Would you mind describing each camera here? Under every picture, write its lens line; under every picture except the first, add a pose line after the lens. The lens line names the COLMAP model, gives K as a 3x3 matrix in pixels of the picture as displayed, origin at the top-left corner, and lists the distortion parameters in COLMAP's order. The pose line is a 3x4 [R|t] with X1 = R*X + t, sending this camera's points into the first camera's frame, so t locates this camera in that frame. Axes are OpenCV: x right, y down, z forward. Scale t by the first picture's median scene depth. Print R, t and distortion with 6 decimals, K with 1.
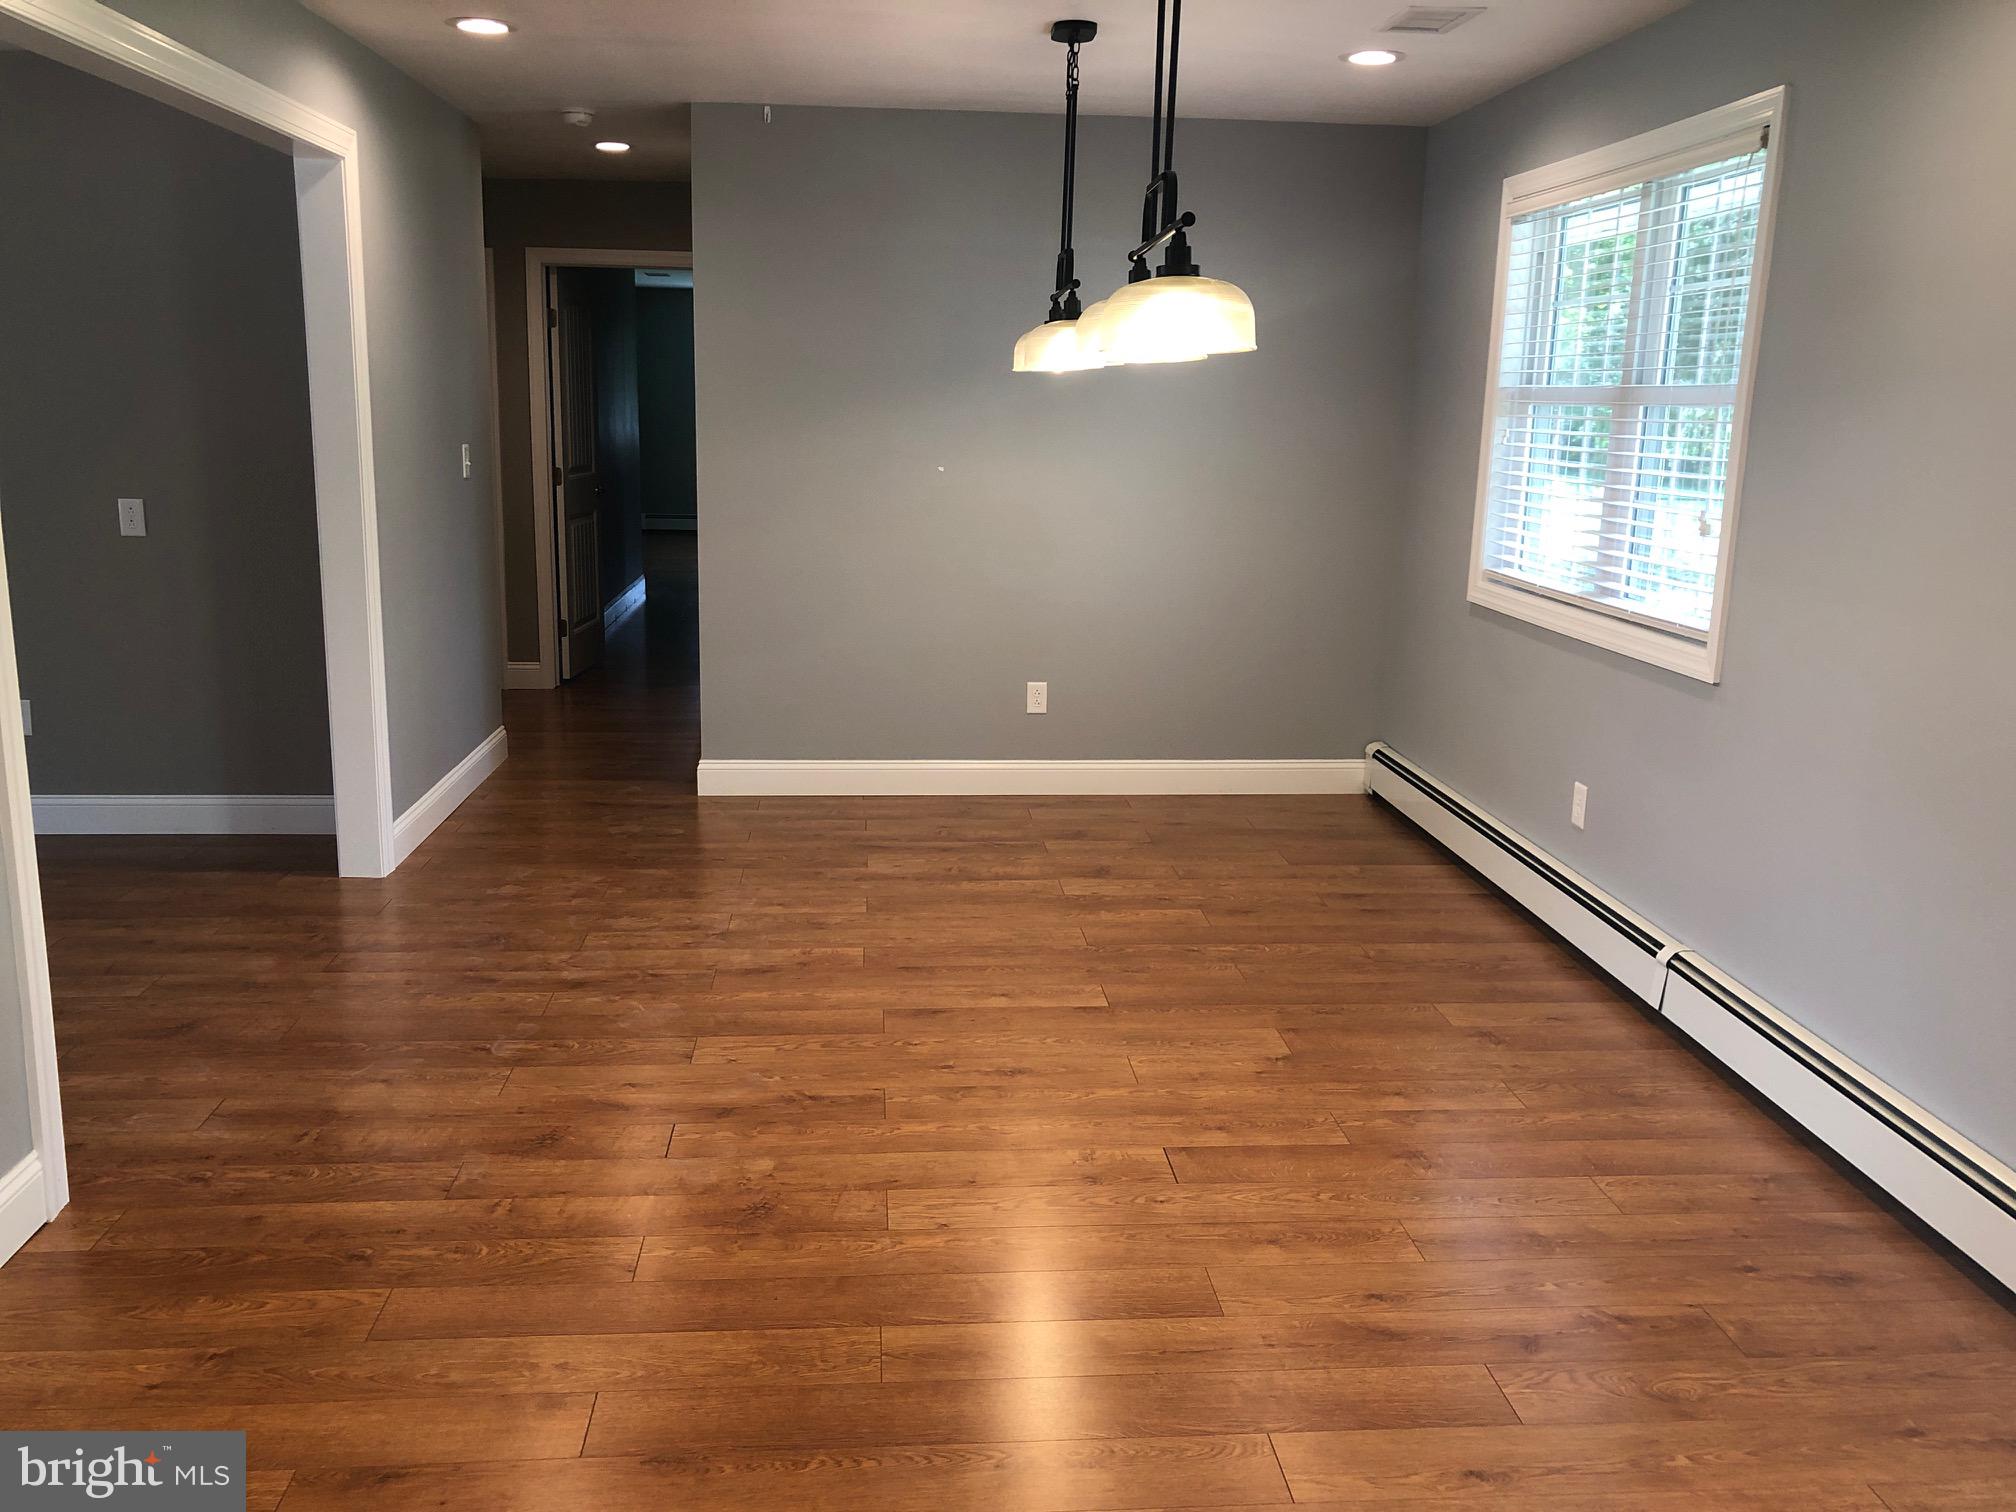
lens RADIAL K [[1633.4, 0, 1008.0], [0, 1633.4, 756.0], [0, 0, 1]] dist [0.105455, -0.210477]
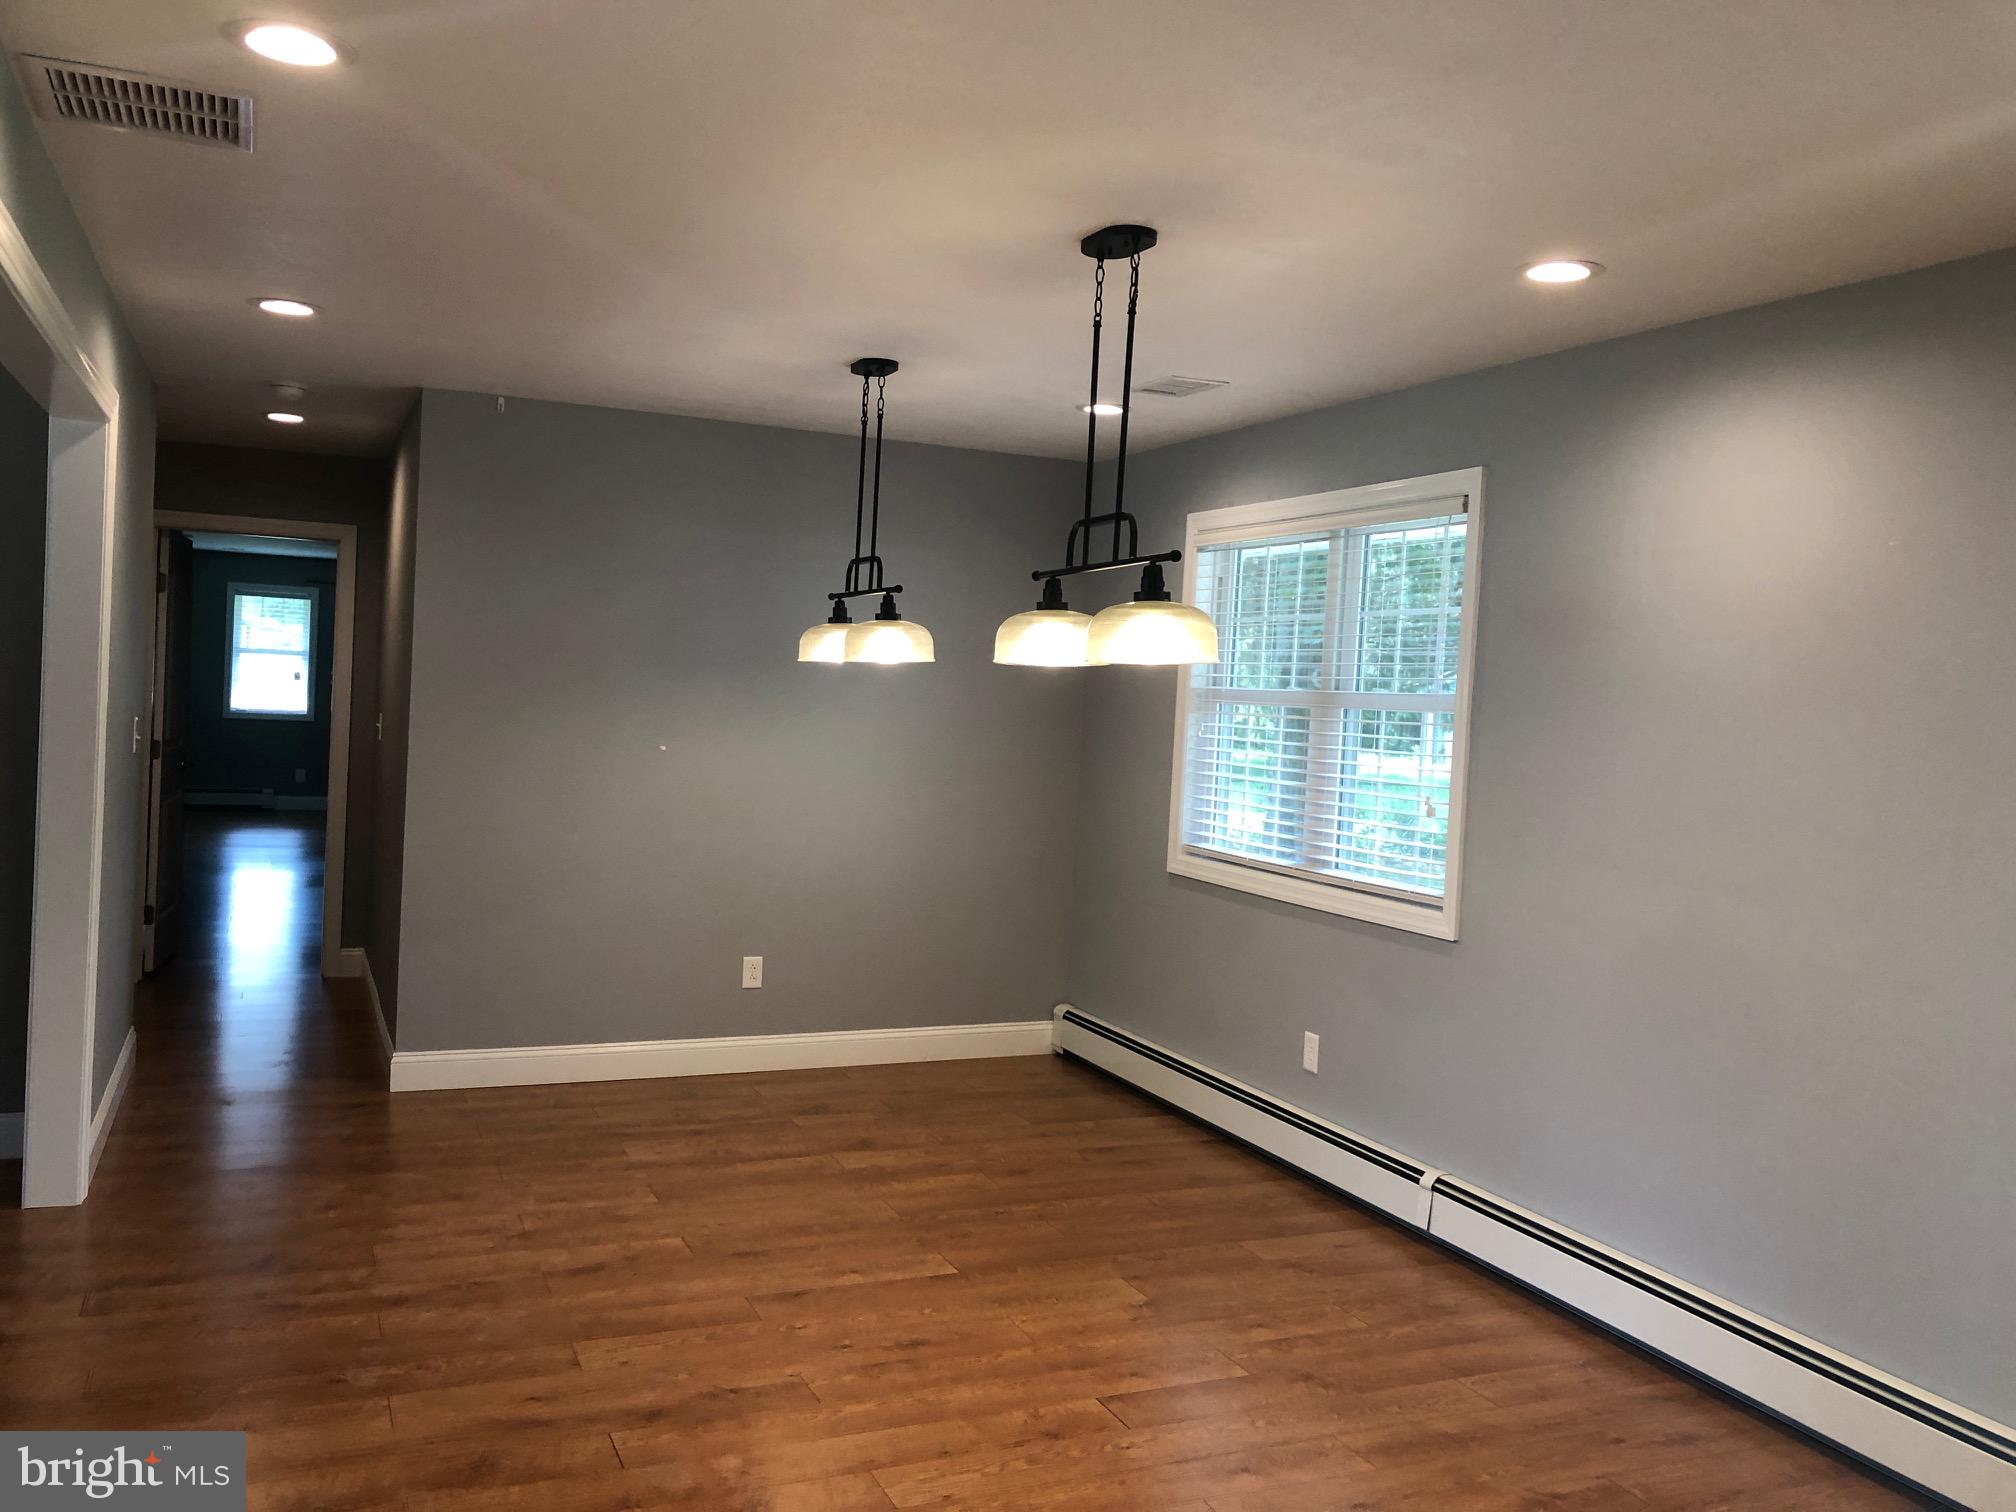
lens RADIAL K [[1659.6, 0, 1008.0], [0, 1659.6, 756.0], [0, 0, 1]] dist [0.018080, -0.004367]
pose [[0.945009, 0.009824, 0.326897, -0.229741], [0.043287, 0.986998, -0.154797, -0.003325], [-0.324167, 0.160435, 0.932296, -0.027774]]
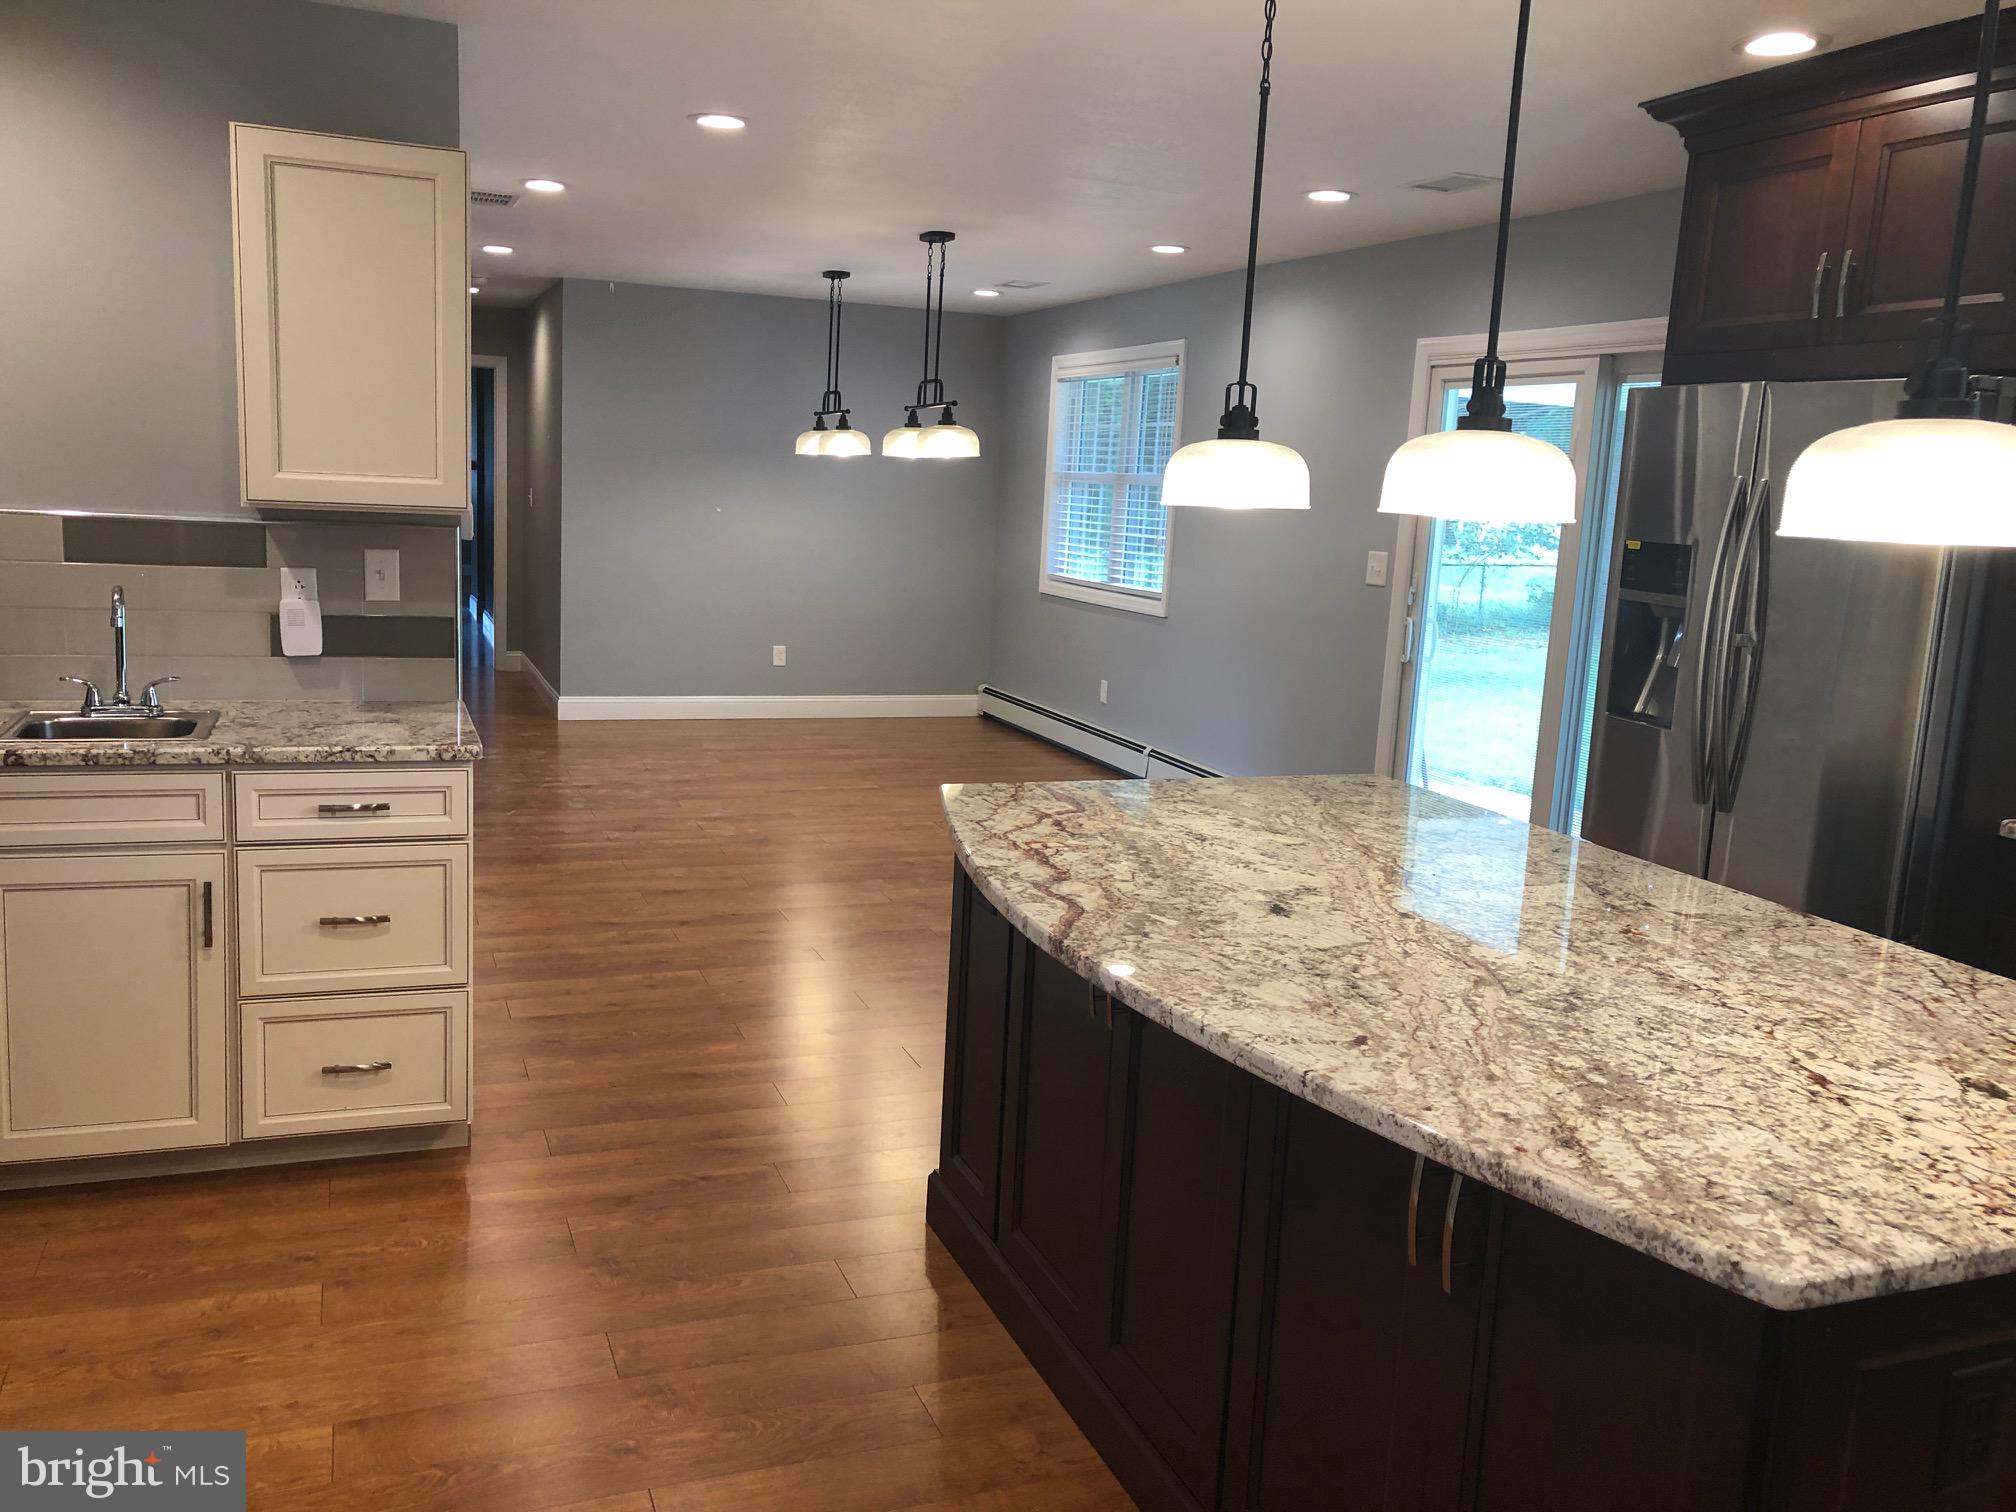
lens RADIAL K [[1661.0, 0, 1030.4], [0, 1661.0, 799.0], [0, 0, 1]] dist [0.044401, -0.001046]
pose [[0.954101, -0.028358, 0.298139, -0.319310], [0.032961, 0.999402, -0.010422, 0.174766], [-0.297665, 0.019771, 0.954466, -0.825894]]
